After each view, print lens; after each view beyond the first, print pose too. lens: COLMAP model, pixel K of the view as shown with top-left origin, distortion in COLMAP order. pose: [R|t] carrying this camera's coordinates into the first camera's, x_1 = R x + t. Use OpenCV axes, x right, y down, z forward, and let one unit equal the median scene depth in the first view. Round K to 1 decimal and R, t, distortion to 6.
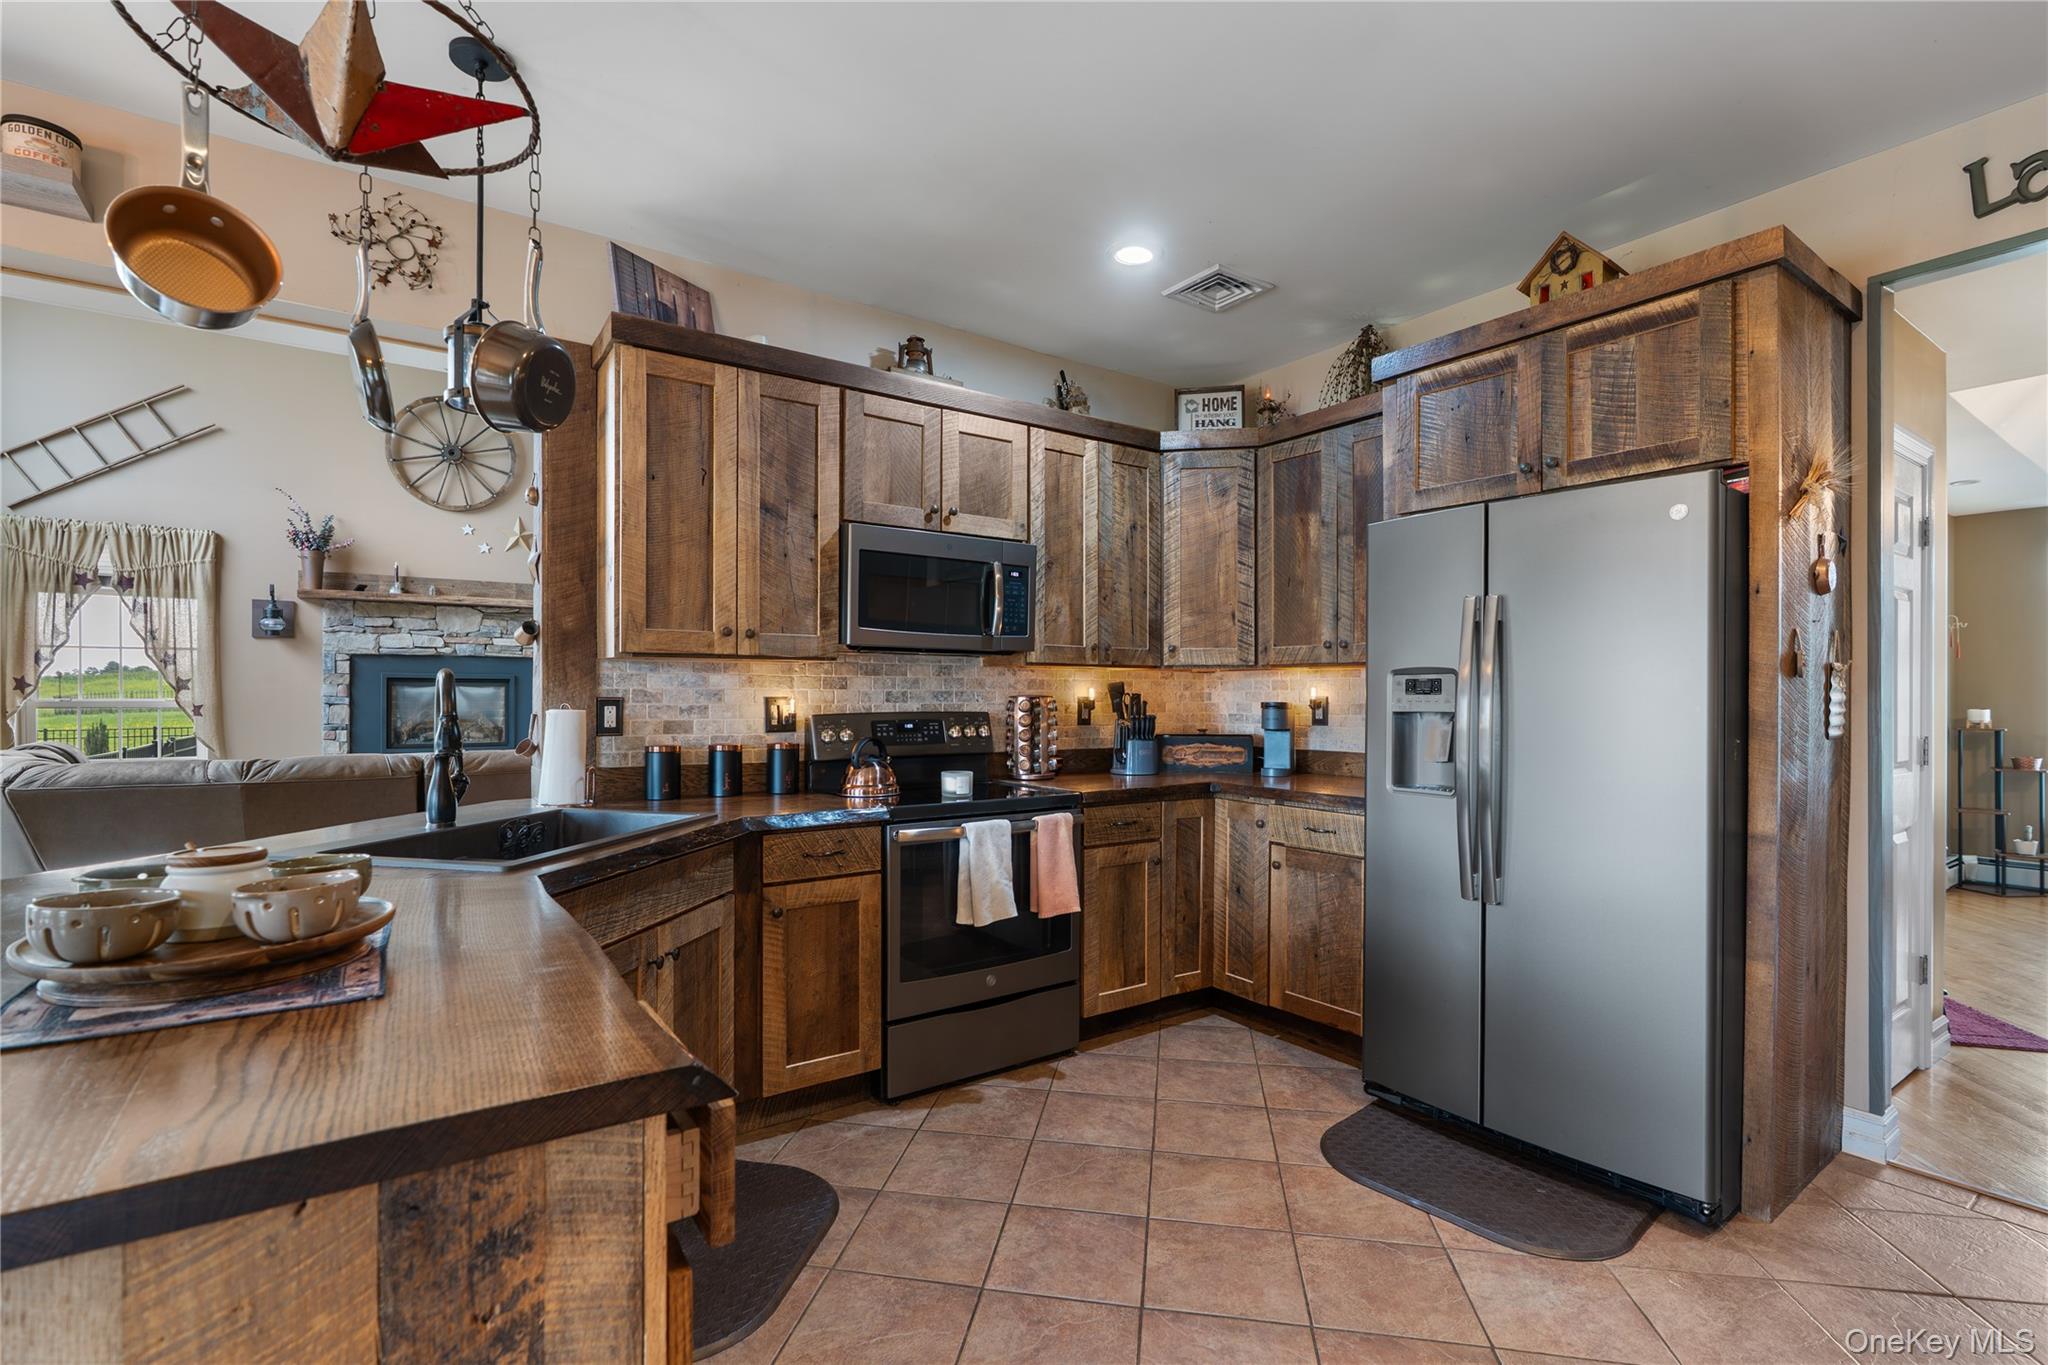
lens RADIAL K [[940.2, 0, 1009.7], [0, 940.2, 694.3], [0, 0, 1]] dist [-0.003920, 0.001653]
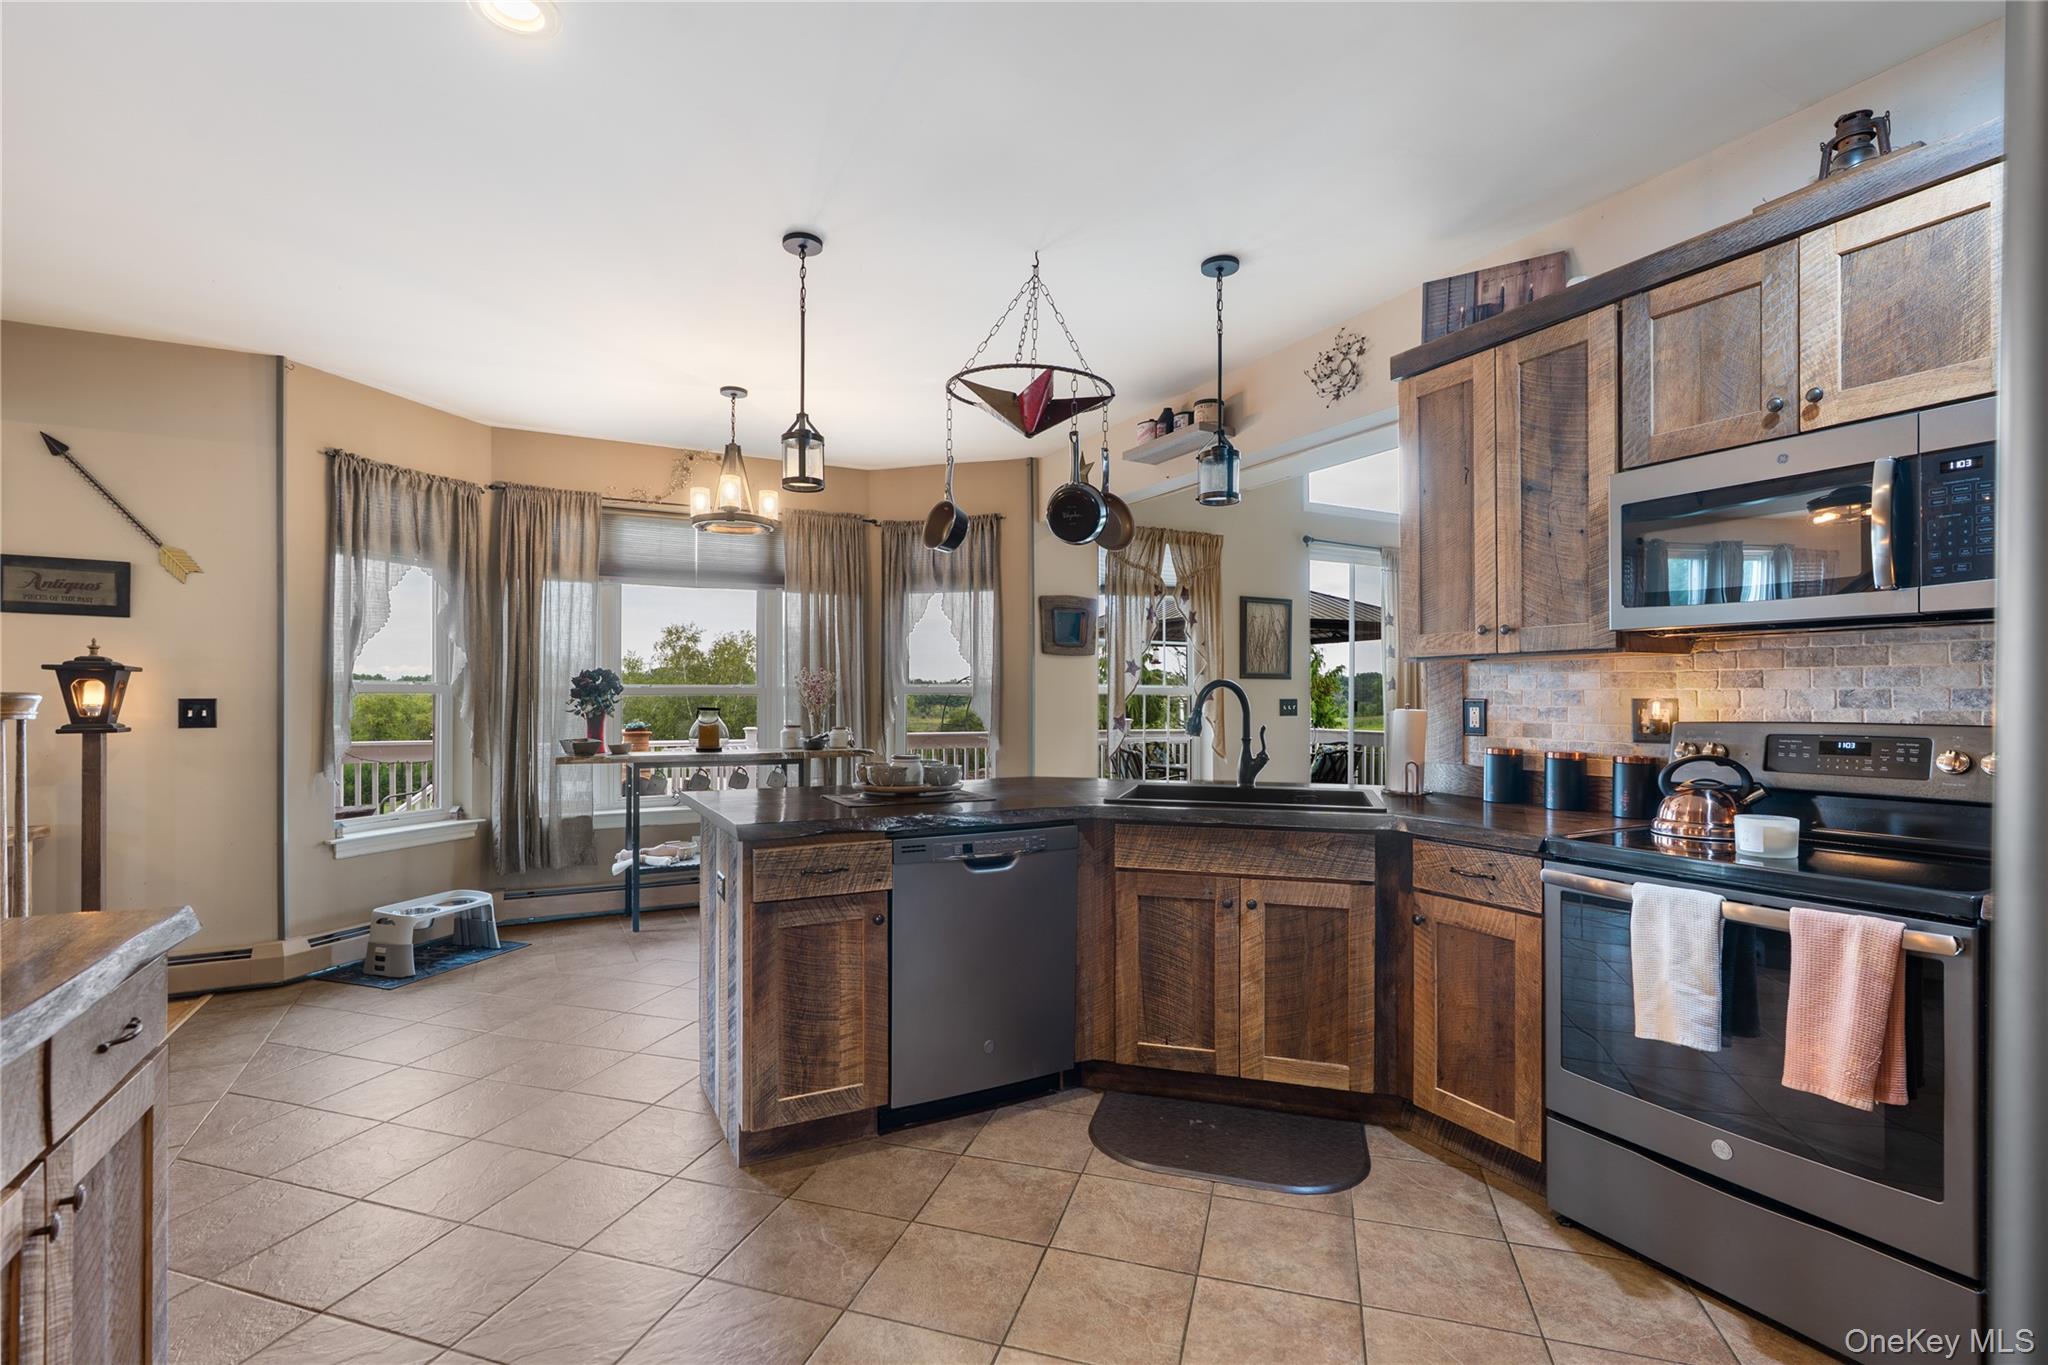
lens RADIAL K [[940.2, 0, 1009.4], [0, 940.2, 693.0], [0, 0, 1]] dist [-0.003920, 0.001653]
pose [[-0.129719, -0.005981, -0.991533, 0.651736], [0.001693, 0.999979, -0.006254, 0.002215], [0.991549, -0.002490, -0.129706, 0.596107]]
